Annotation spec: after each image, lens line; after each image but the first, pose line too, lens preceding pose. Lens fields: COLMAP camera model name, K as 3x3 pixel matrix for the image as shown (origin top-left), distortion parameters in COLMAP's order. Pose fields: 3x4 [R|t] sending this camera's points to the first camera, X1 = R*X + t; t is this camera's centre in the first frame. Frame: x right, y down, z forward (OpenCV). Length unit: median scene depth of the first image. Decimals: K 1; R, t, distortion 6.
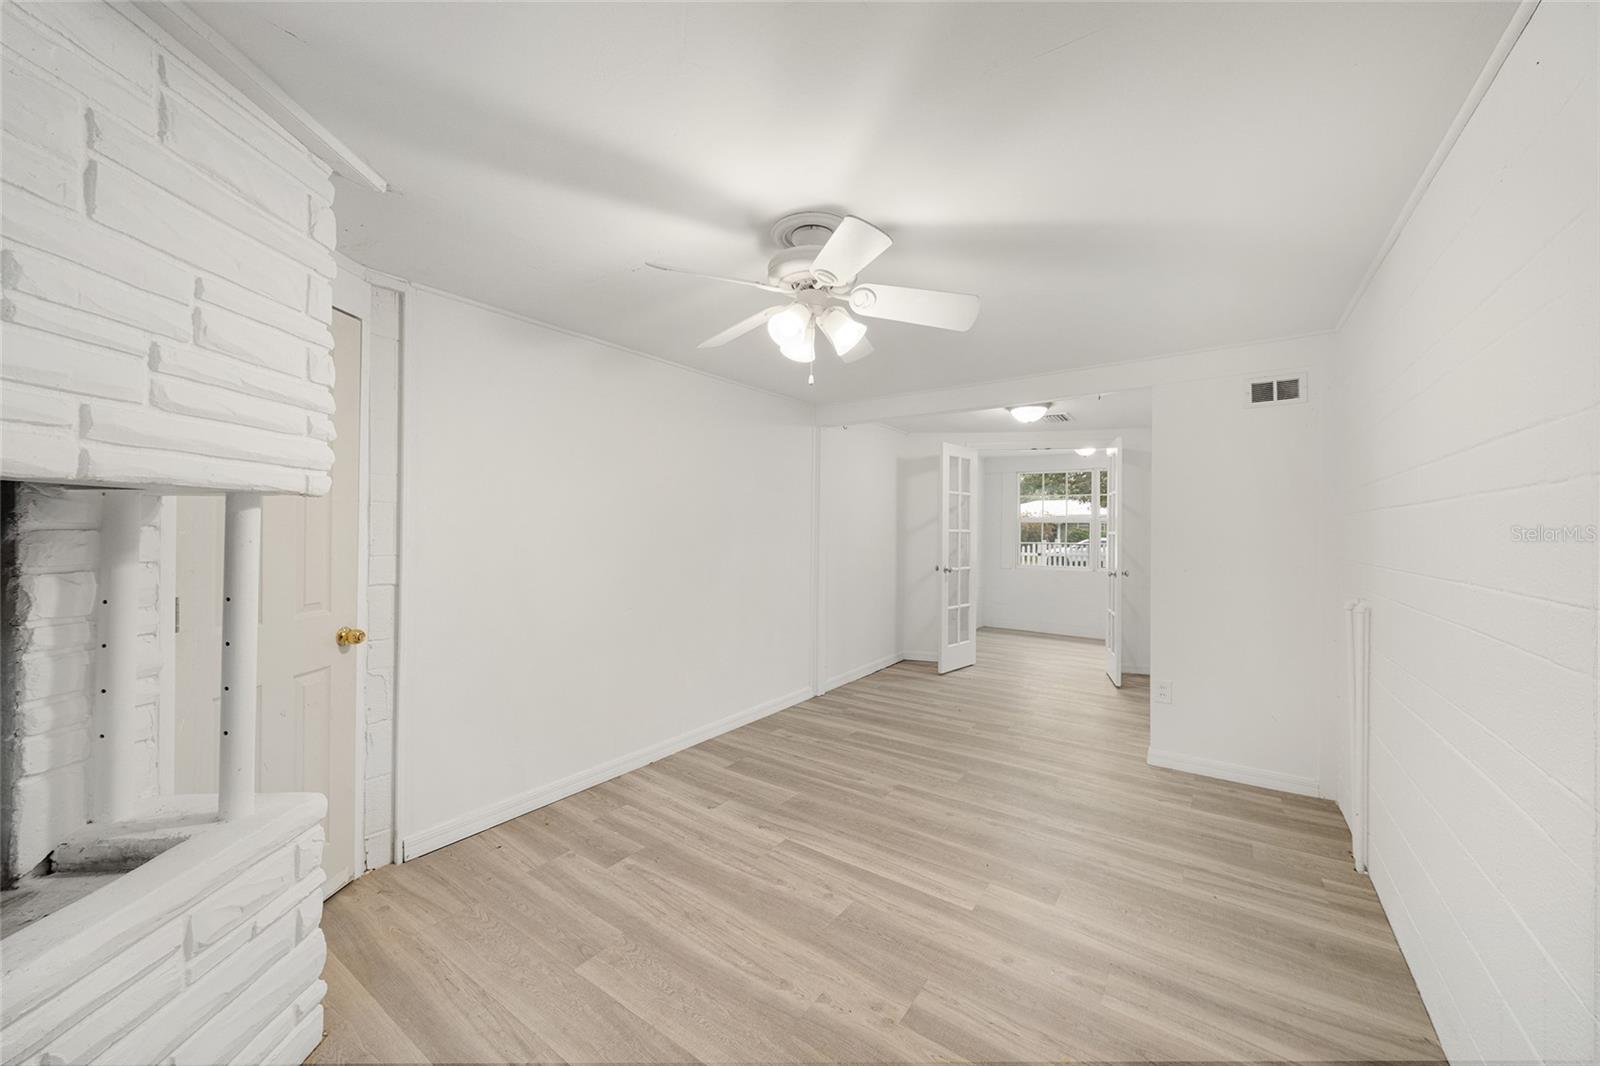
lens RADIAL K [[601.5, 0, 801.9], [0, 601.5, 529.3], [0, 0, 1]] dist [0.000429, -0.000146]
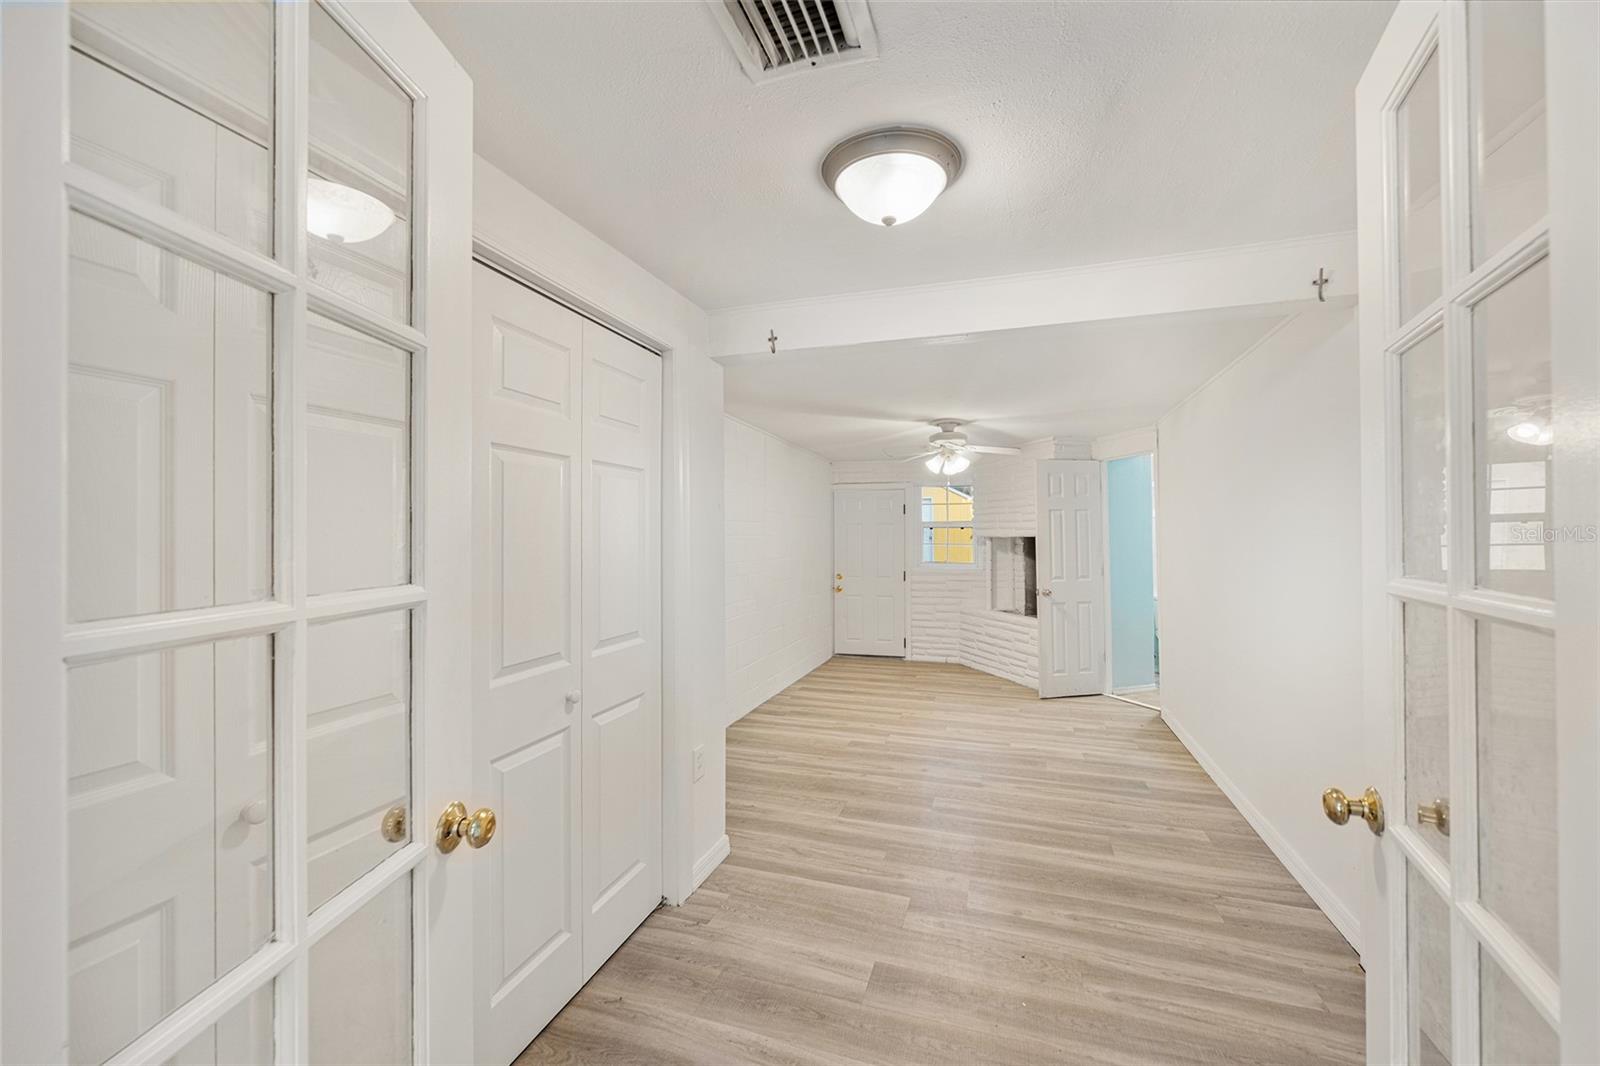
lens RADIAL K [[614.0, 0, 800.0], [0, 614.0, 533.0], [0, 0, 1]] dist [-0.000377, 0.000041]
pose [[-0.960763, -0.005764, -0.277310, 0.813174], [-0.003240, 0.999949, -0.009559, -0.019100], [0.277350, -0.008285, -0.960733, 2.052253]]
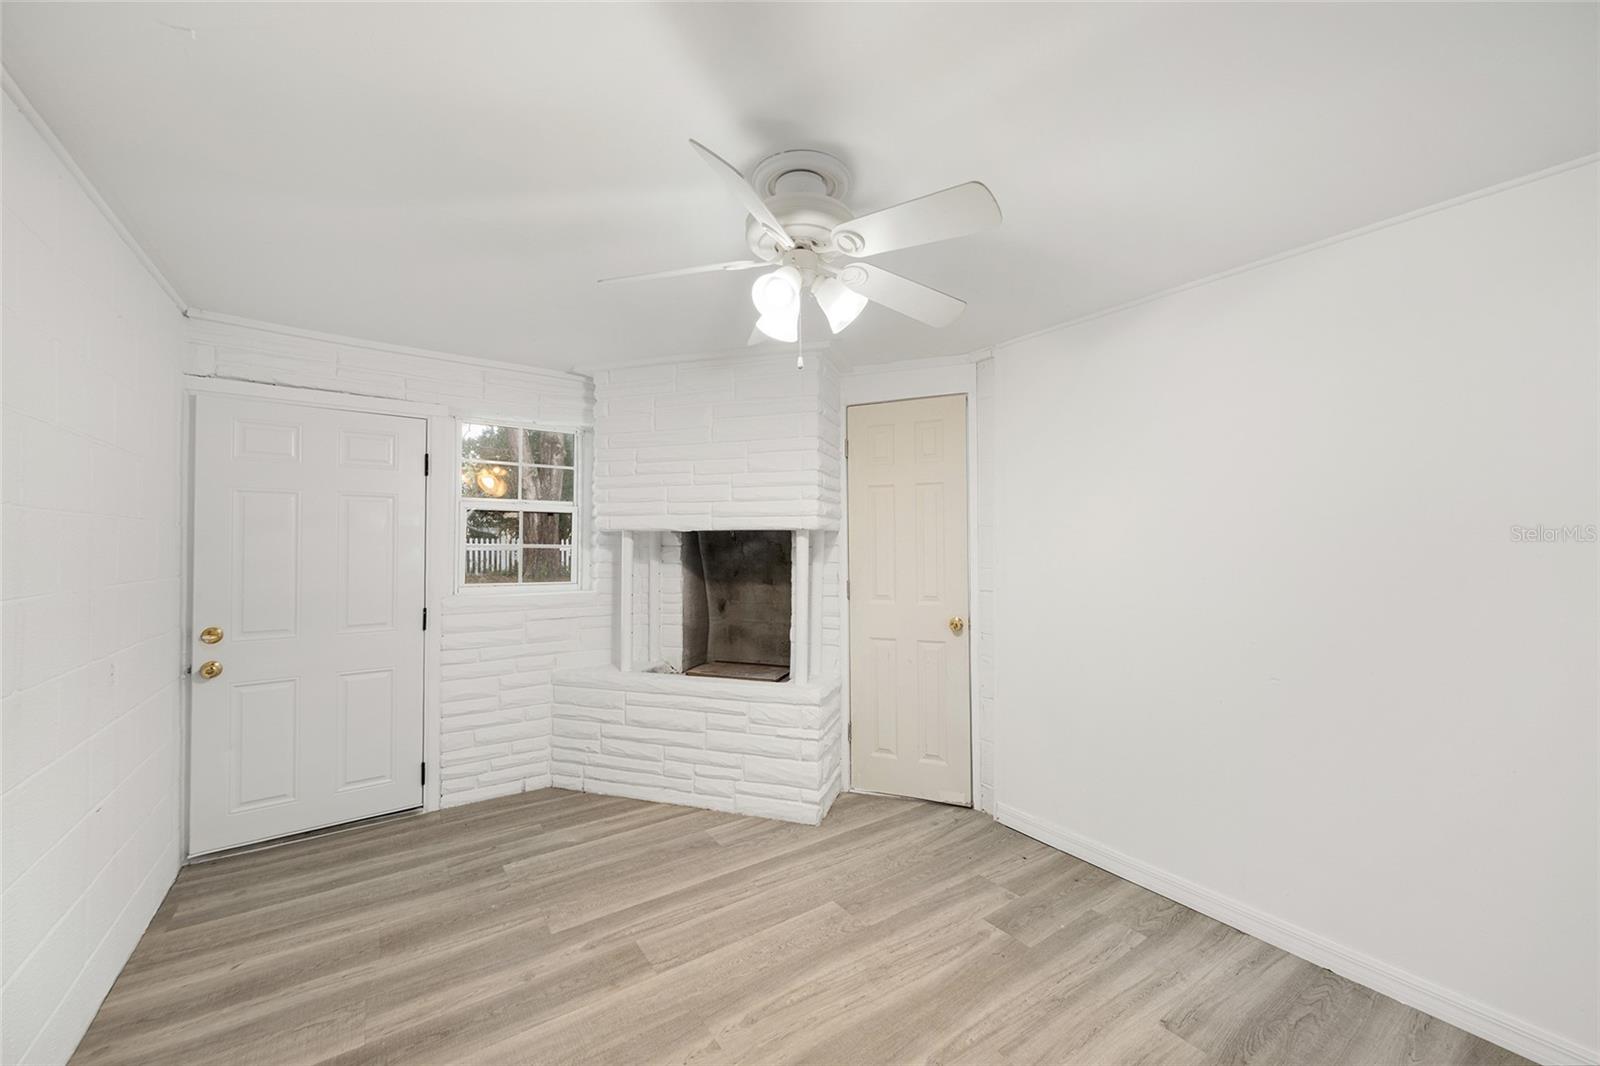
lens RADIAL K [[610.2, 0, 800.9], [0, 610.2, 538.7], [0, 0, 1]] dist [0.000186, 0.000129]
pose [[-0.344207, -0.017658, -0.938728, 0.509875], [-0.006206, 0.999844, -0.016532, 0.002651], [0.938873, 0.000136, -0.344263, 0.829178]]
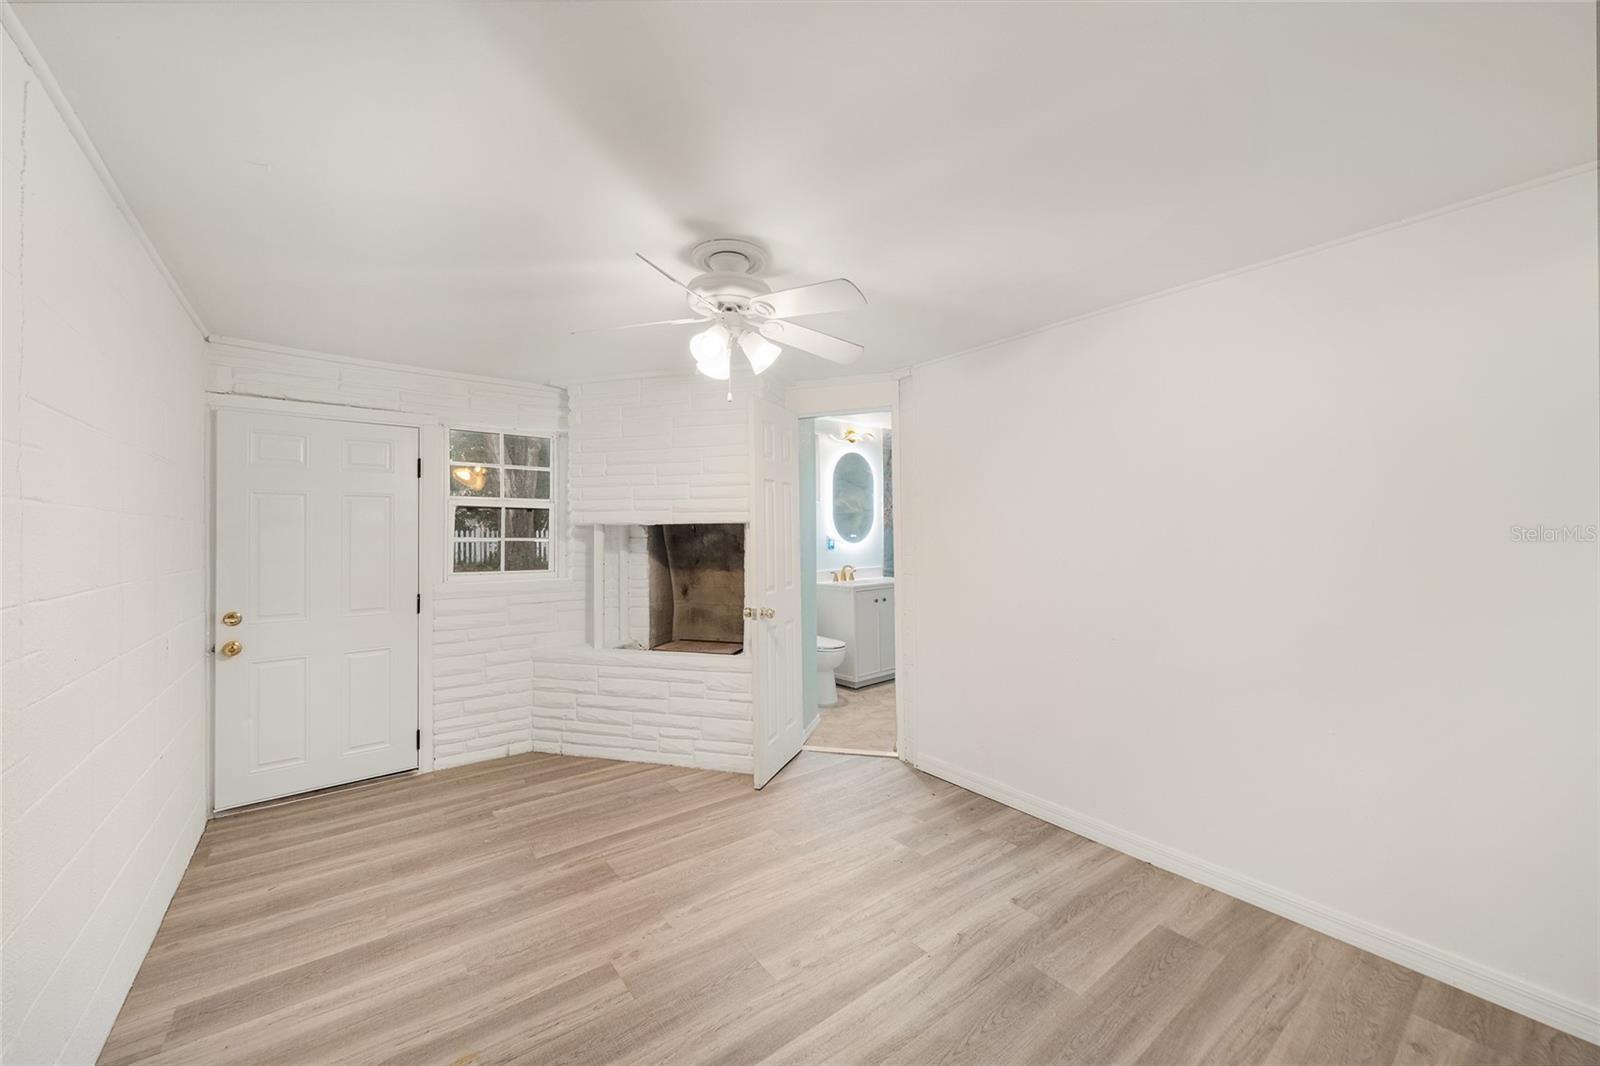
lens RADIAL K [[601.5, 0, 801.9], [0, 601.5, 529.3], [0, 0, 1]] dist [0.000429, -0.000146]
pose [[-0.303575, -0.013406, -0.952713, 0.635956], [0.000991, 0.999896, -0.014386, -0.000313], [0.952807, -0.005311, -0.303530, 0.929464]]
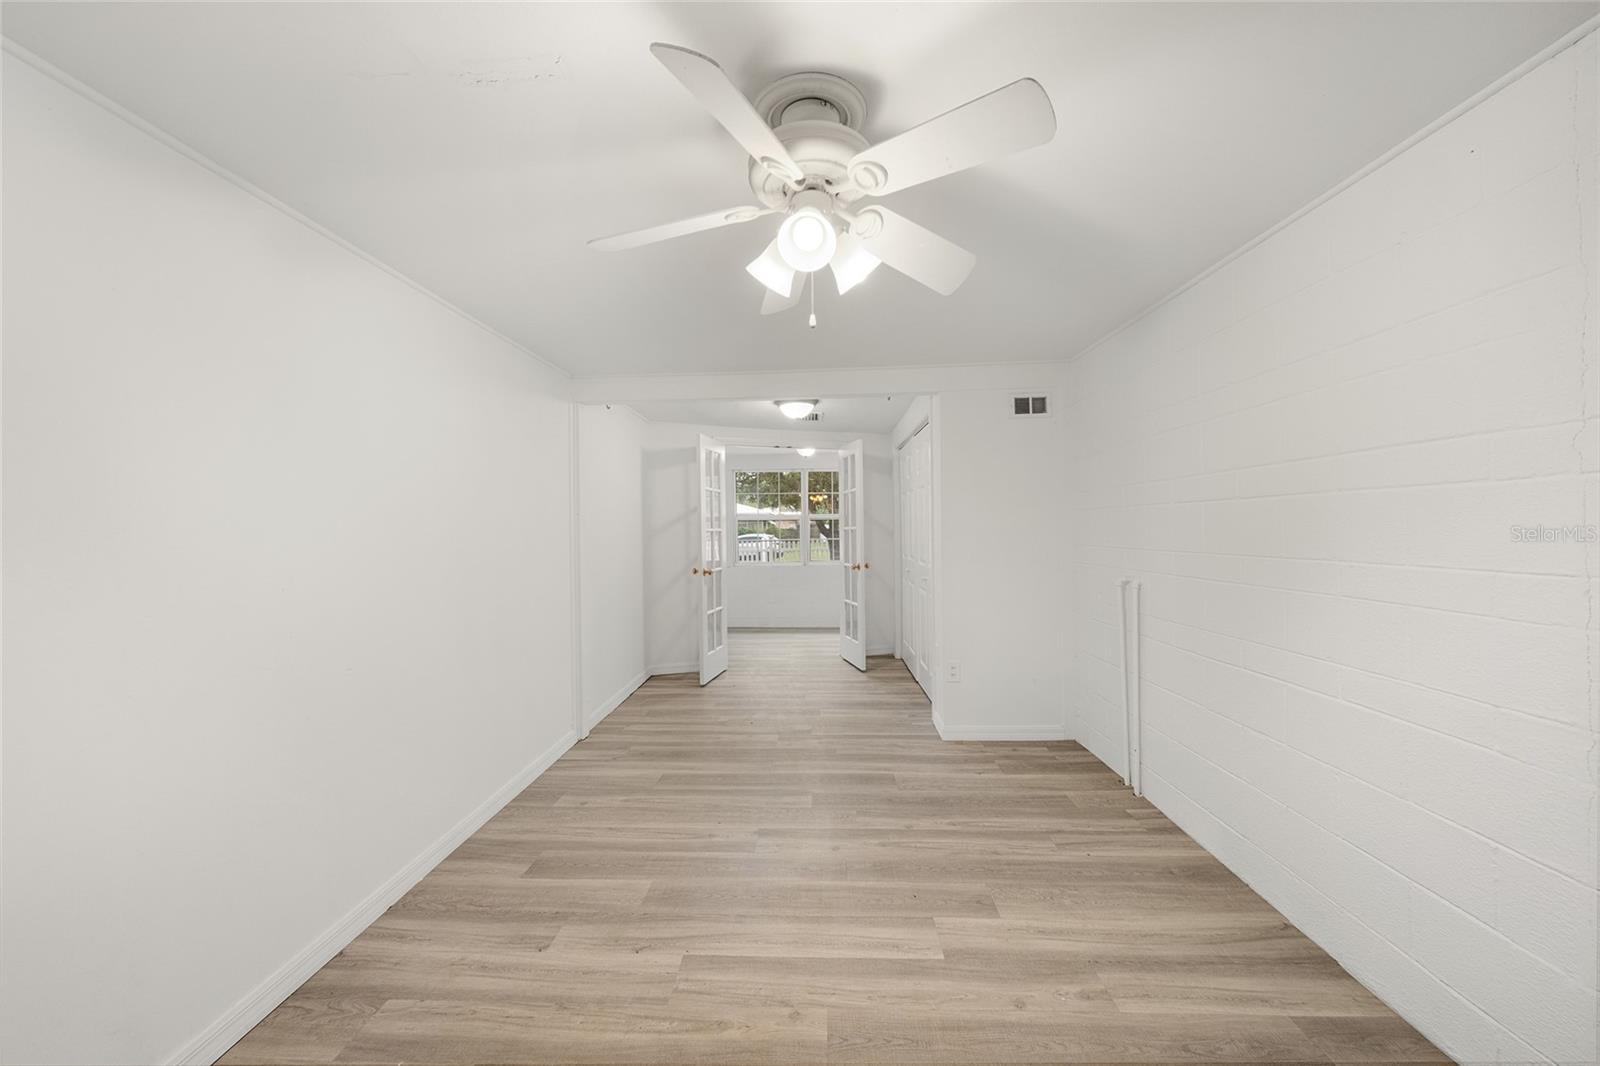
lens RADIAL K [[601.5, 0, 801.9], [0, 601.5, 529.3], [0, 0, 1]] dist [0.000429, -0.000146]
pose [[0.837098, -0.021626, 0.546625, -0.253523], [0.020905, 0.999753, 0.007539, -0.004354], [-0.546653, 0.005116, 0.837344, 0.263272]]
